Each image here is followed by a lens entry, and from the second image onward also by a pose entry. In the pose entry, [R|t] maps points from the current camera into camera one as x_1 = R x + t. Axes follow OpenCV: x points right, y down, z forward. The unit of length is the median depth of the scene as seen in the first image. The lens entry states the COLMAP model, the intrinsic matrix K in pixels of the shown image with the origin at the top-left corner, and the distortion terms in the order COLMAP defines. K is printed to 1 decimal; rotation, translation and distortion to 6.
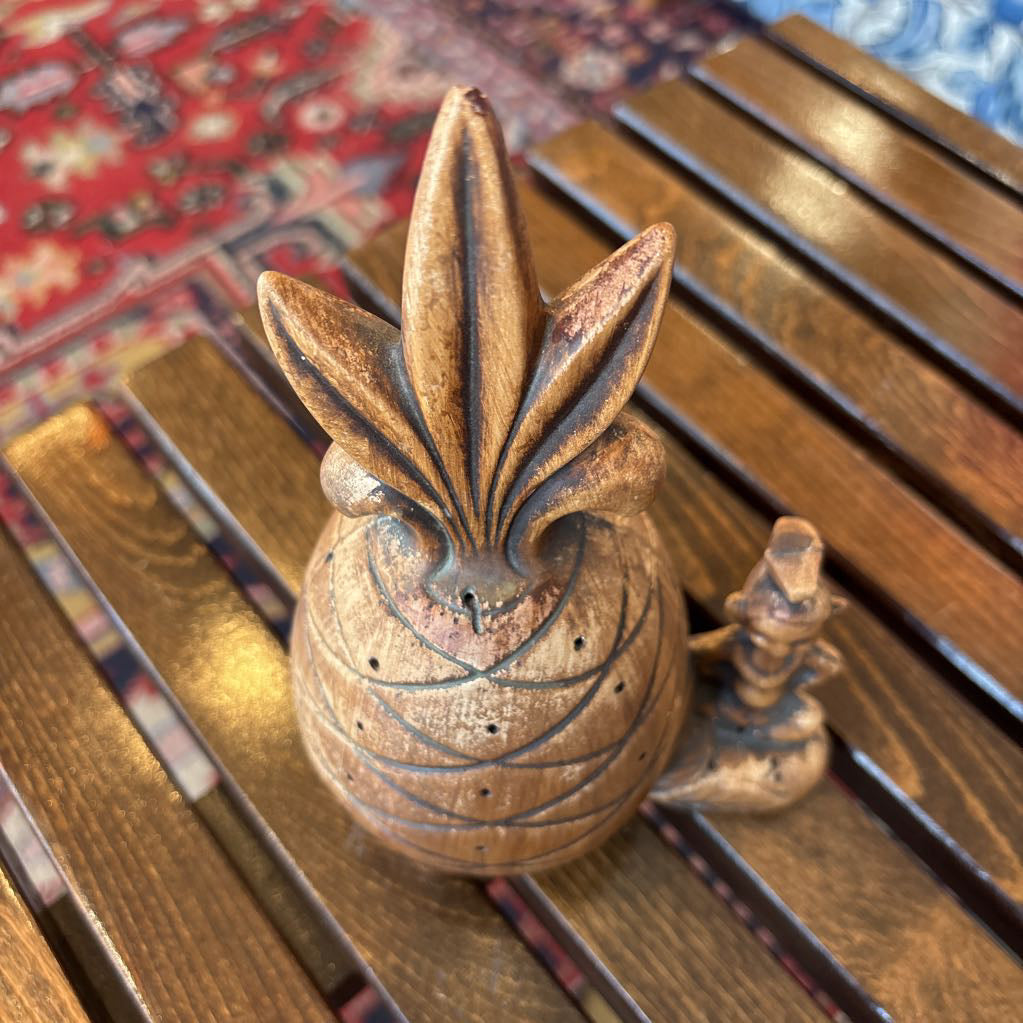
lens RADIAL K [[1045.1, 0, 511.5], [0, 1045.1, 511.5], [0, 0, 1]] dist [0.164430, -0.003118]
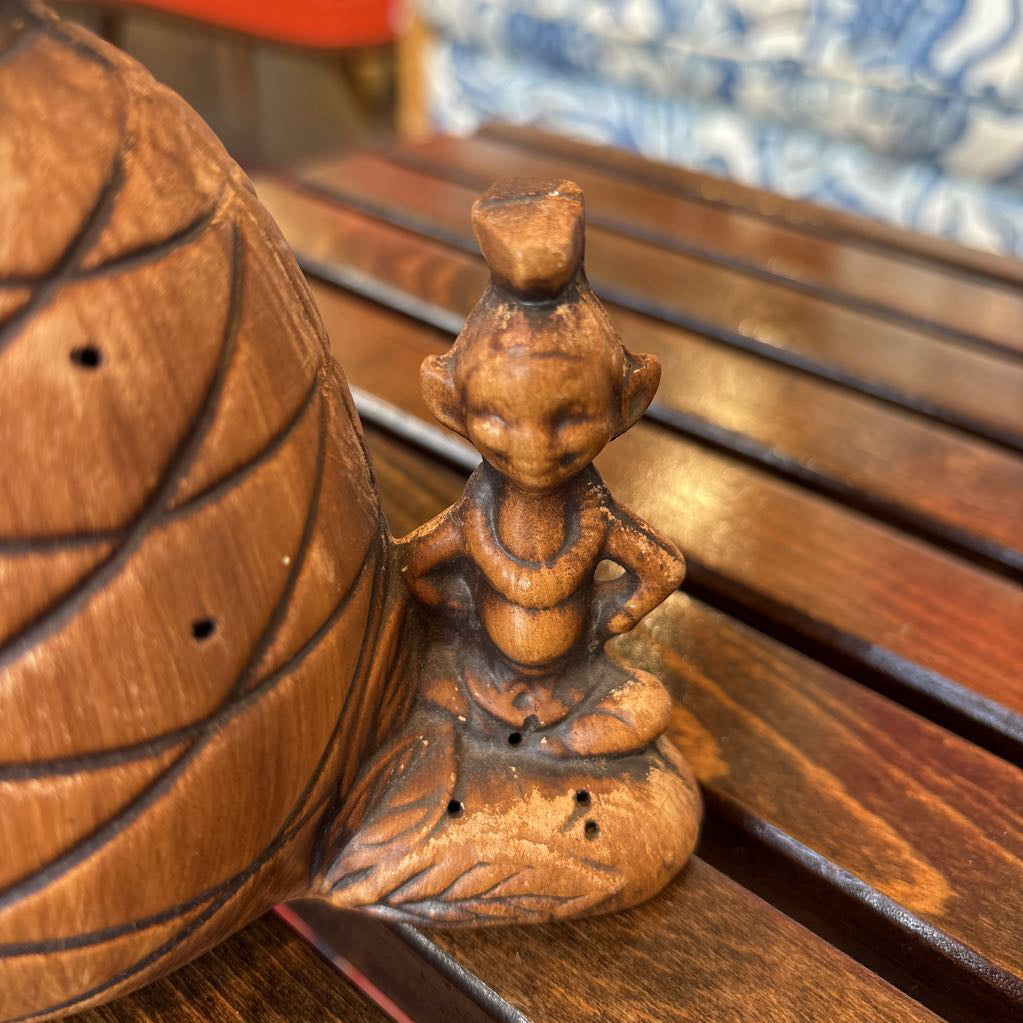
lens RADIAL K [[1117.6, 0, 509.6], [0, 1117.6, 514.1], [0, 0, 1]] dist [-0.024536, -0.013315]
pose [[0.998915, -0.016329, 0.043617, 0.264370], [0.031390, 0.927897, -0.371512, 0.416099], [-0.034406, 0.372478, 0.927403, 0.645325]]
